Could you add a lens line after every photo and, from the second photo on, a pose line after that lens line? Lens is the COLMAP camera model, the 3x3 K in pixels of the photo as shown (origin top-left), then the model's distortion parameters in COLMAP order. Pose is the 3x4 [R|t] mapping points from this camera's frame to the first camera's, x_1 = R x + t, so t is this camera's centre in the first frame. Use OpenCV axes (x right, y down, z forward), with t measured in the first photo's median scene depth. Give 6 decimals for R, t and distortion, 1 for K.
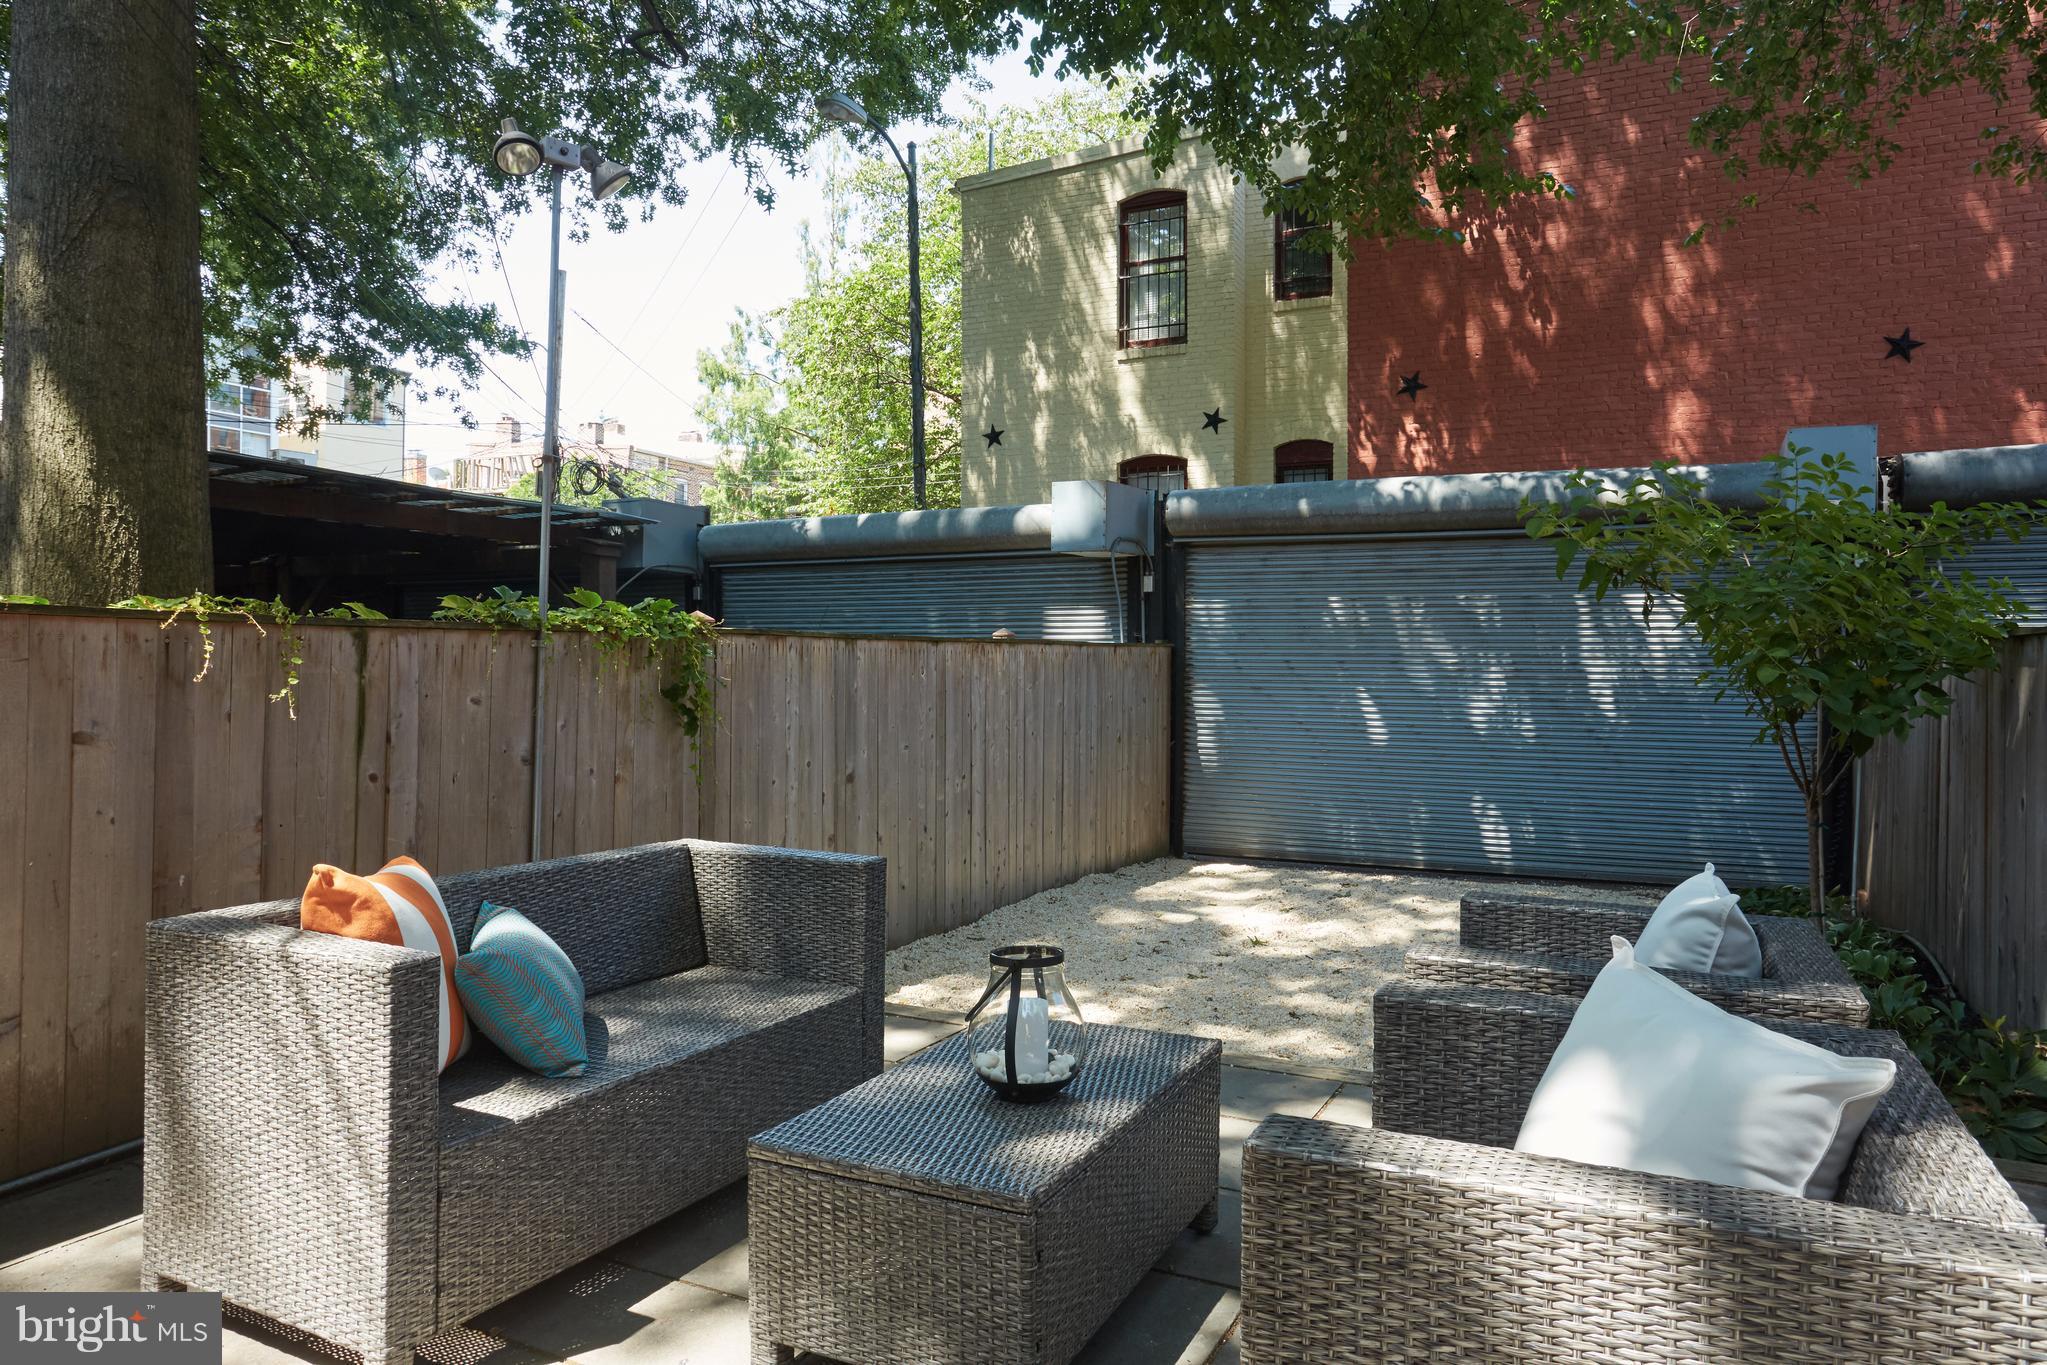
lens RADIAL K [[1304.4, 0, 1015.4], [0, 1304.4, 676.3], [0, 0, 1]] dist [-0.028549, 0.023594]
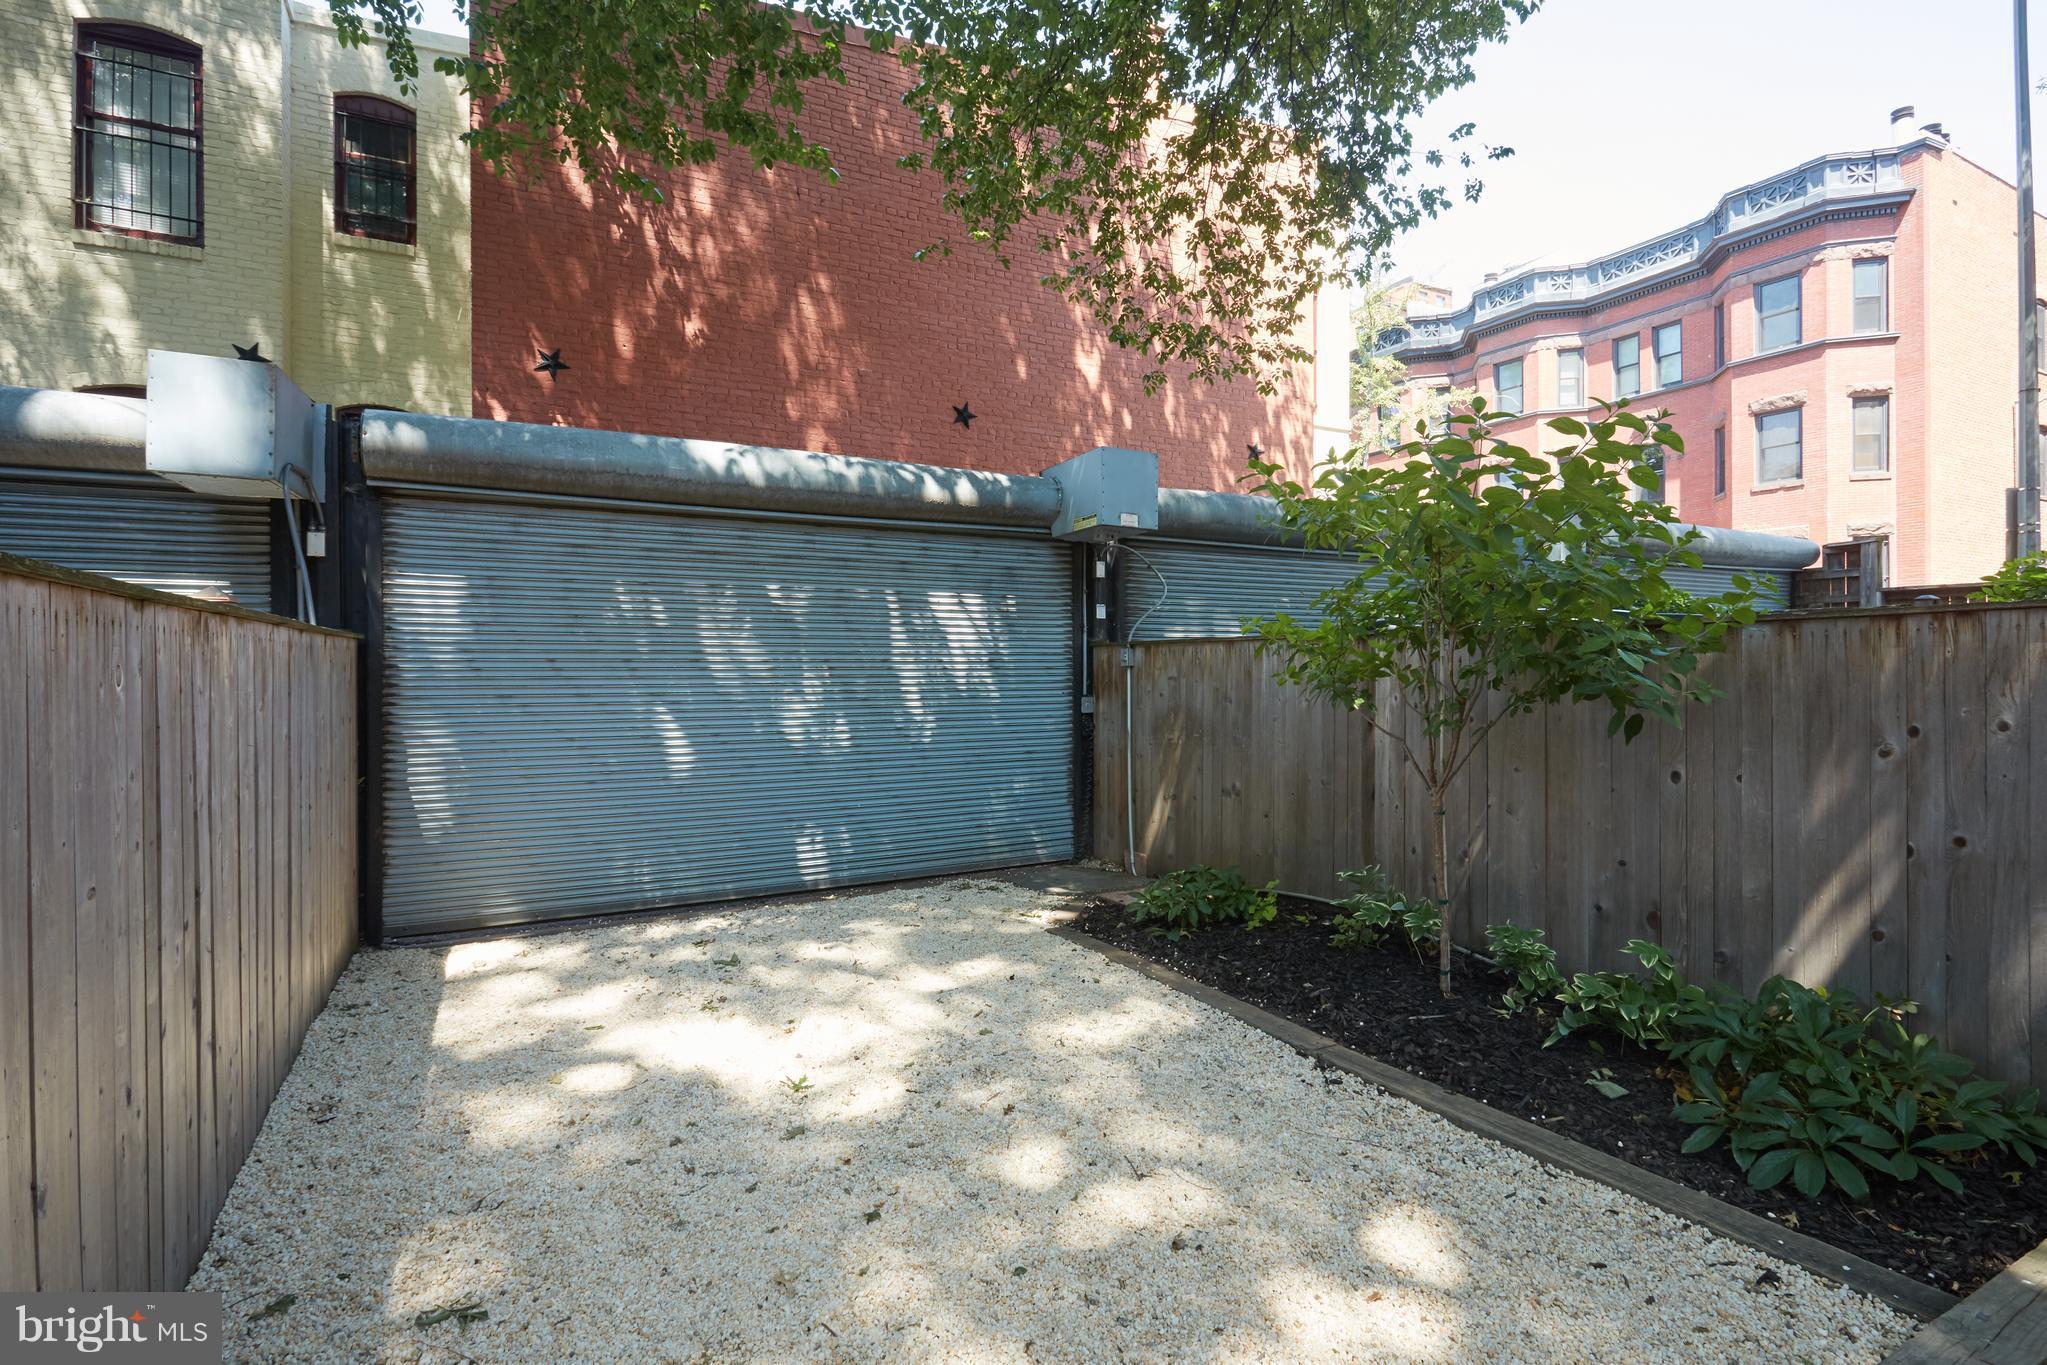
lens RADIAL K [[996.8, 0, 1037.9], [0, 996.8, 669.9], [0, 0, 1]] dist [-0.000967, 0.000335]
pose [[0.581229, -0.011024, 0.813665, -0.073872], [0.014582, 0.999889, 0.003131, -0.002507], [-0.813609, 0.010045, 0.581325, 0.309623]]
